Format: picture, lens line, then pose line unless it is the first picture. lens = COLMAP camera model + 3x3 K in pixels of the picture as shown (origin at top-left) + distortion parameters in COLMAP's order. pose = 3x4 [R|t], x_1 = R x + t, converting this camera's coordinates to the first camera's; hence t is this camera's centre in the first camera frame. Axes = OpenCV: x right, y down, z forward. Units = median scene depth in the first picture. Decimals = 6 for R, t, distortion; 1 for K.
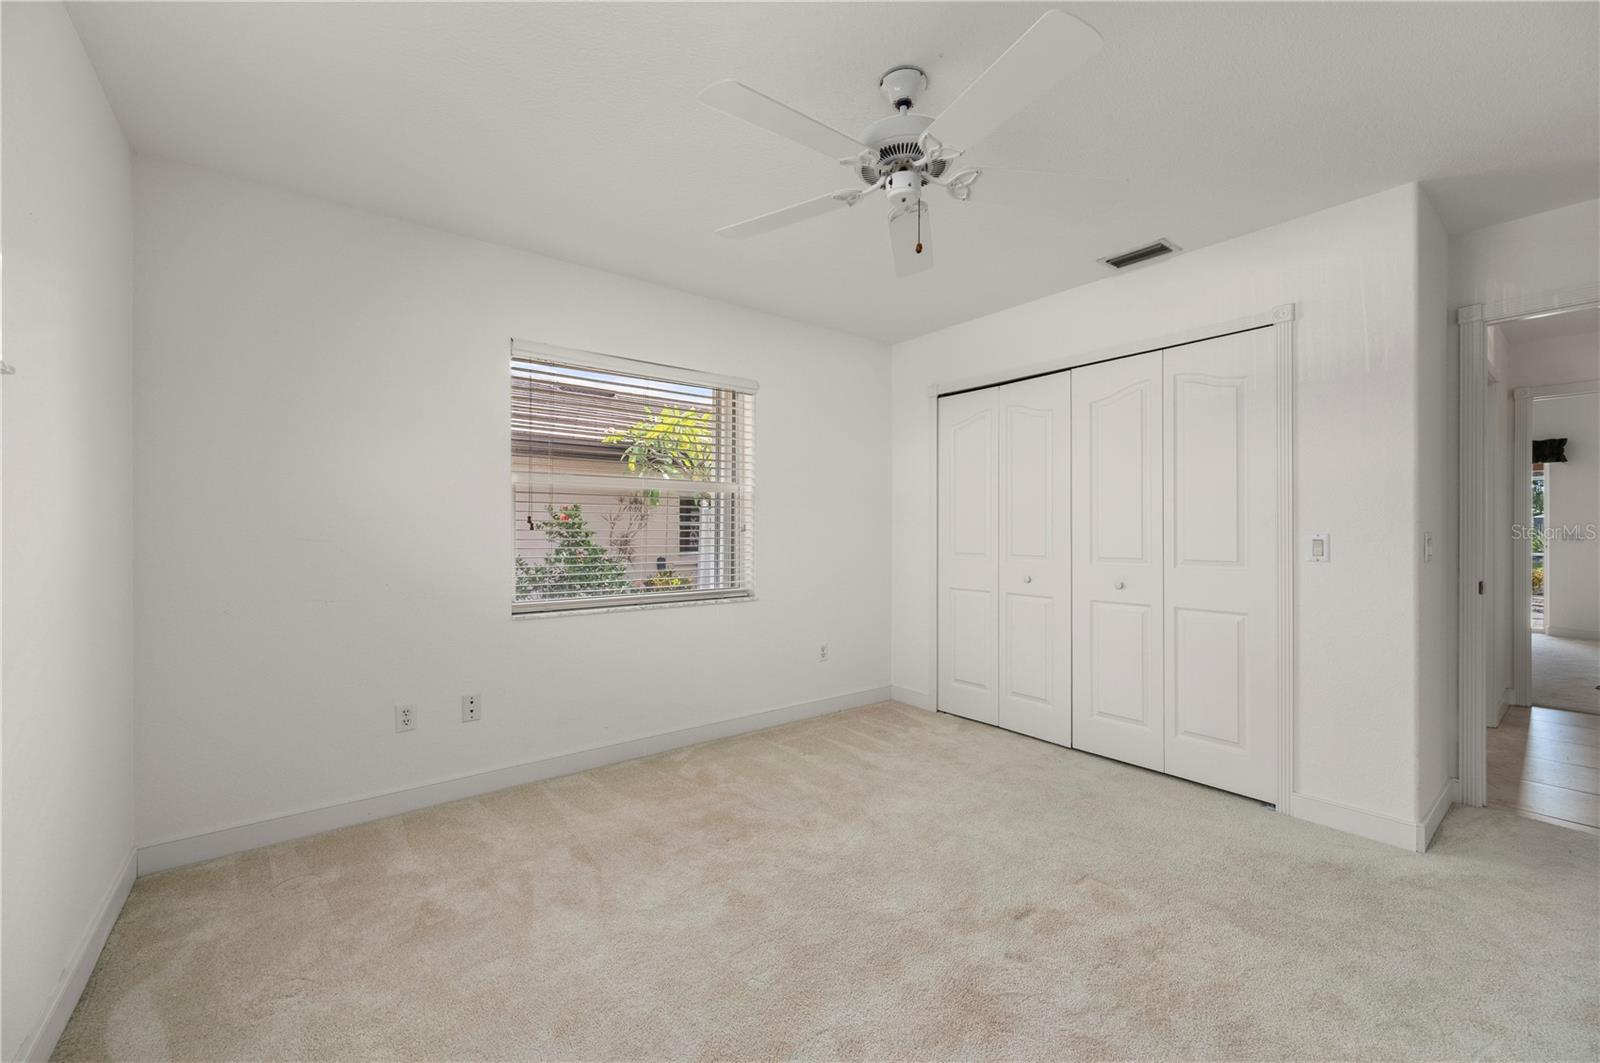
lens RADIAL K [[638.7, 0, 797.1], [0, 638.7, 533.8], [0, 0, 1]] dist [-0.004154, -0.000215]
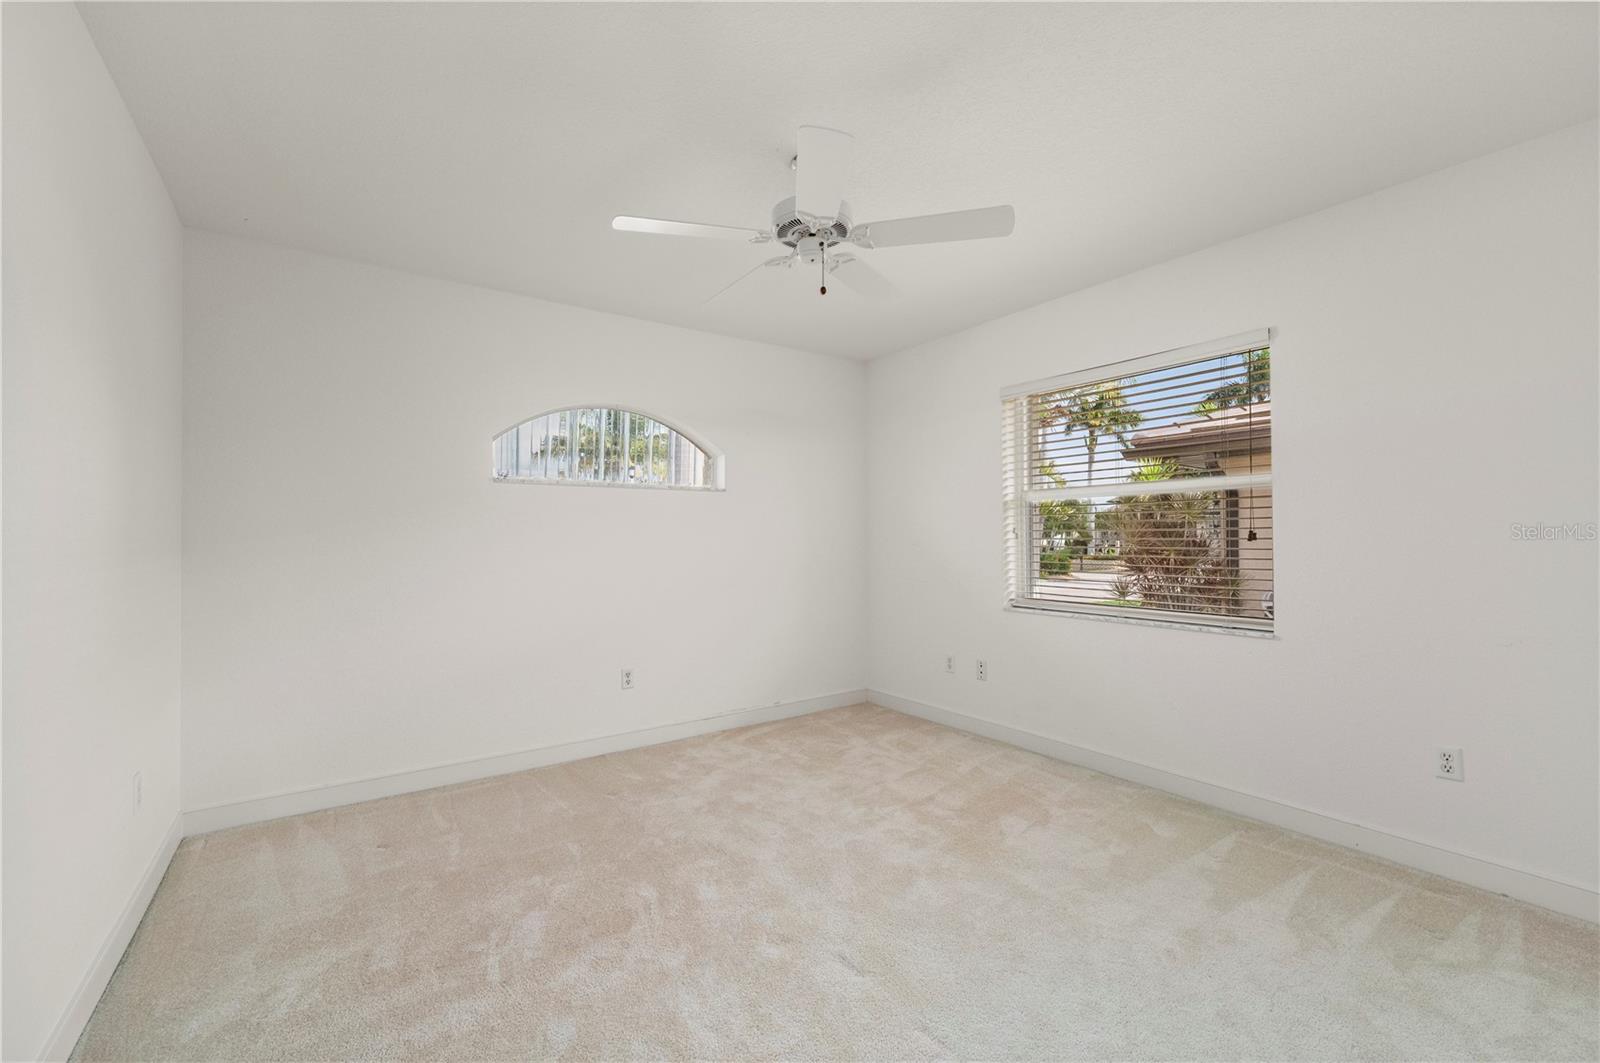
lens RADIAL K [[682.3, 0, 797.2], [0, 682.3, 530.2], [0, 0, 1]] dist [0.000664, 0.000131]
pose [[-0.056253, -0.004725, -0.998405, 0.767493], [0.000743, 0.999988, -0.004774, -0.013687], [0.998416, -0.001011, -0.056249, 0.556998]]
